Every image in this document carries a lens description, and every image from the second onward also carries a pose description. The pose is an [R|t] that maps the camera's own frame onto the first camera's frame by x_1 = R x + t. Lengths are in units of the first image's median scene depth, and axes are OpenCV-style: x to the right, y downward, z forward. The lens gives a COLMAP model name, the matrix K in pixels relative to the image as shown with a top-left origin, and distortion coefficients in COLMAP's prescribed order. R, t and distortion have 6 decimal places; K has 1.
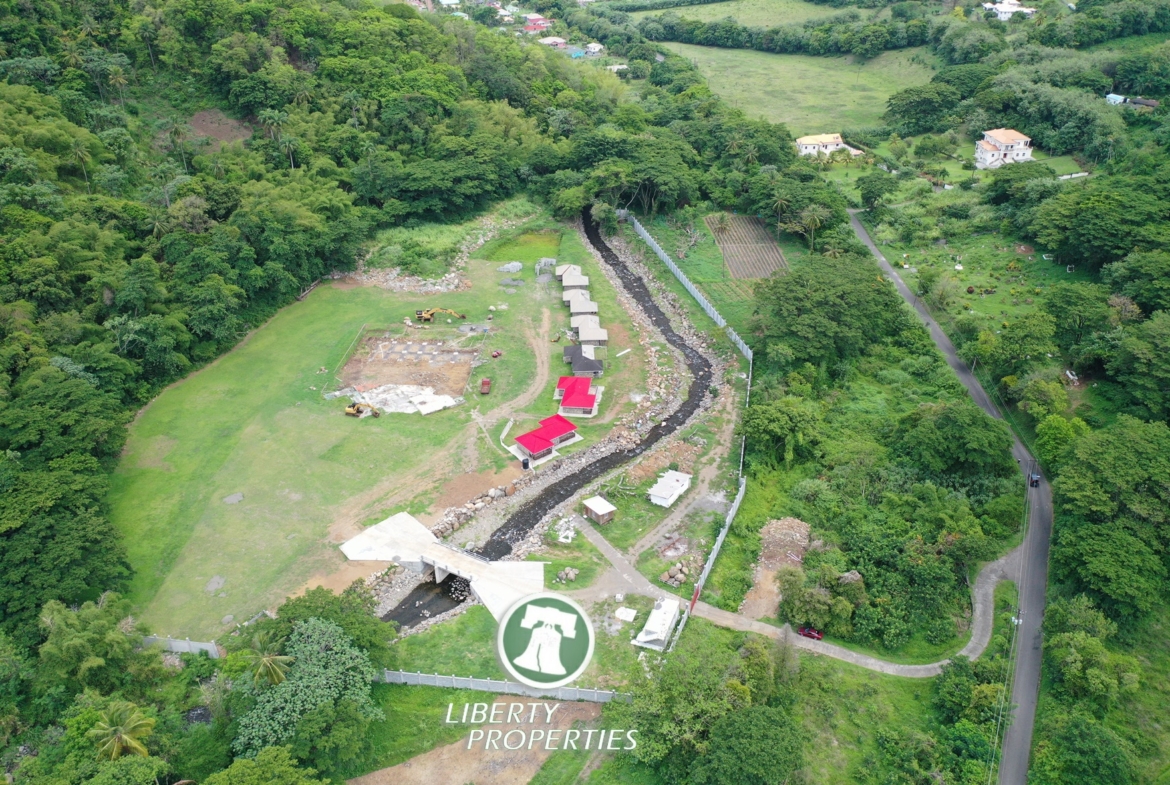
lens RADIAL K [[927.7, 0, 587.4], [0, 927.7, 396.5], [0, 0, 1]] dist [-0.002438, 0.002771]
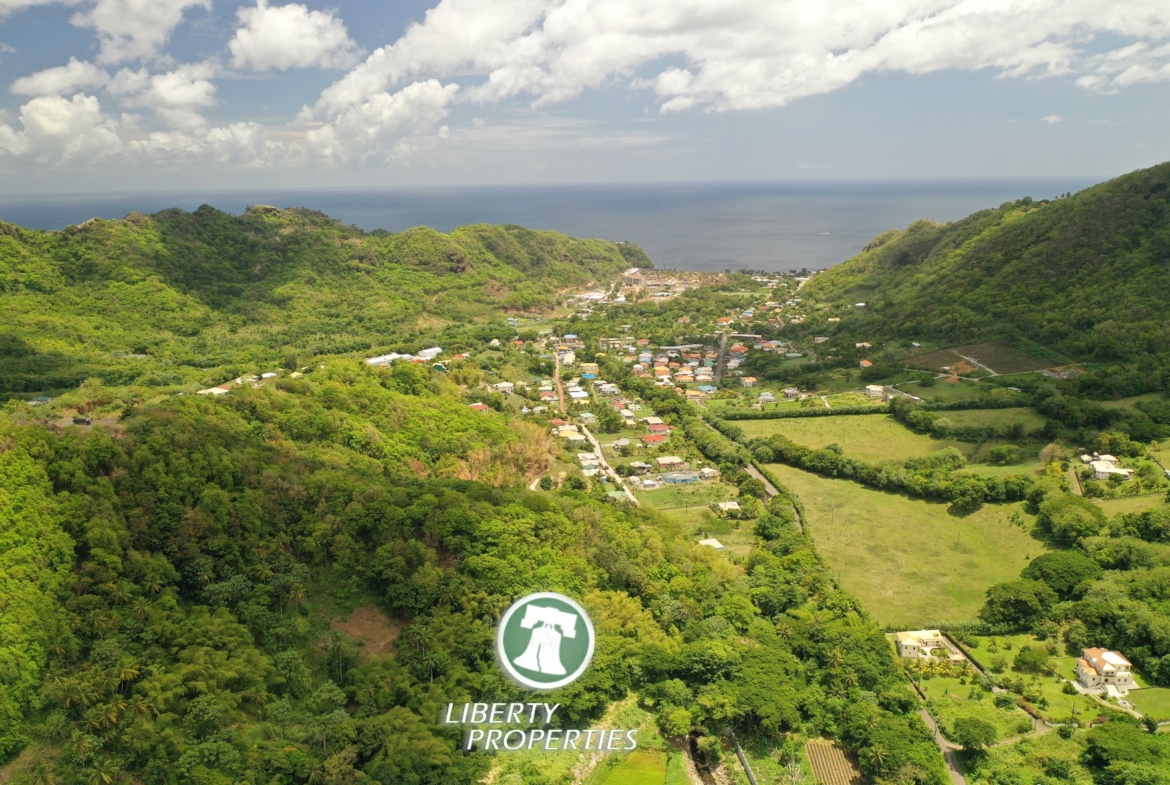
lens RADIAL K [[927.7, 0, 587.2], [0, 927.7, 393.9], [0, 0, 1]] dist [-0.002438, 0.002771]
pose [[0.991695, 0.034923, -0.123780, -0.002923], [-0.070395, 0.952855, -0.295148, -0.230714], [0.107636, 0.301410, 0.947400, -0.135593]]
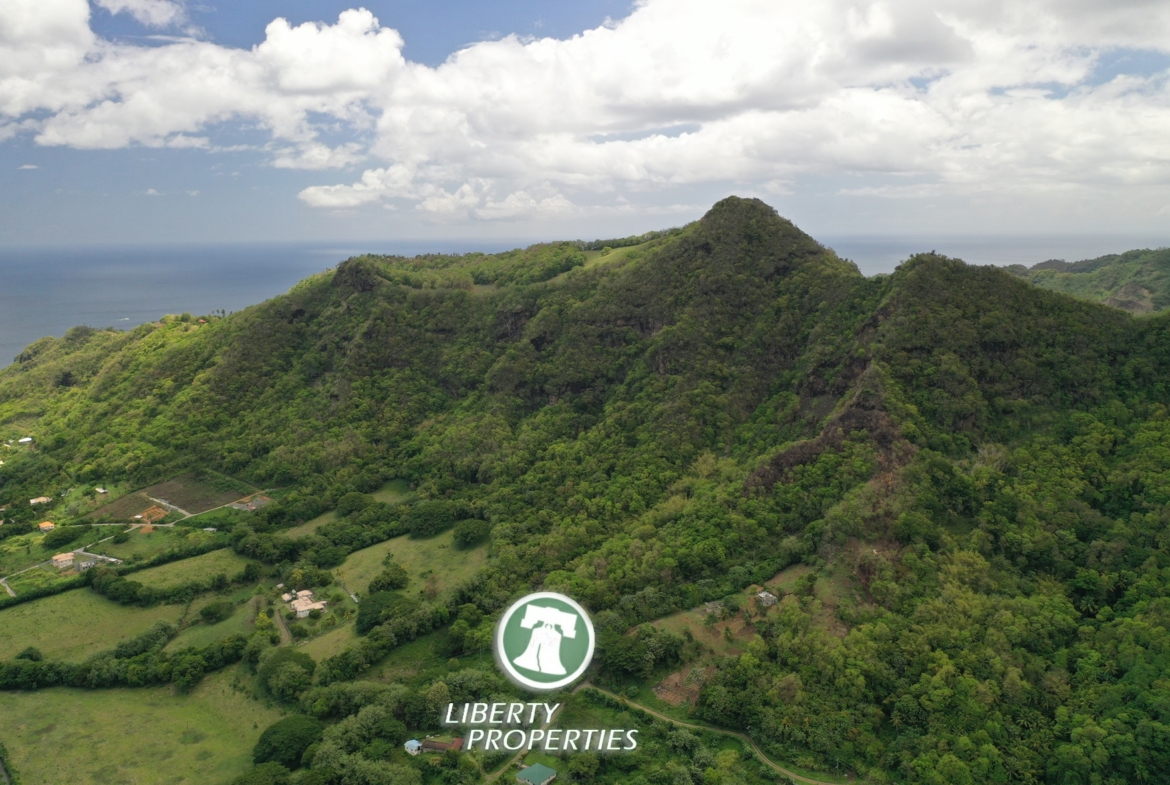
lens RADIAL K [[927.7, 0, 584.5], [0, 927.7, 393.5], [0, 0, 1]] dist [-0.002438, 0.002771]
pose [[0.755615, -0.106821, 0.646247, -0.011022], [0.333402, 0.911966, -0.239083, -0.416827], [-0.563817, 0.396115, 0.724709, -0.245517]]
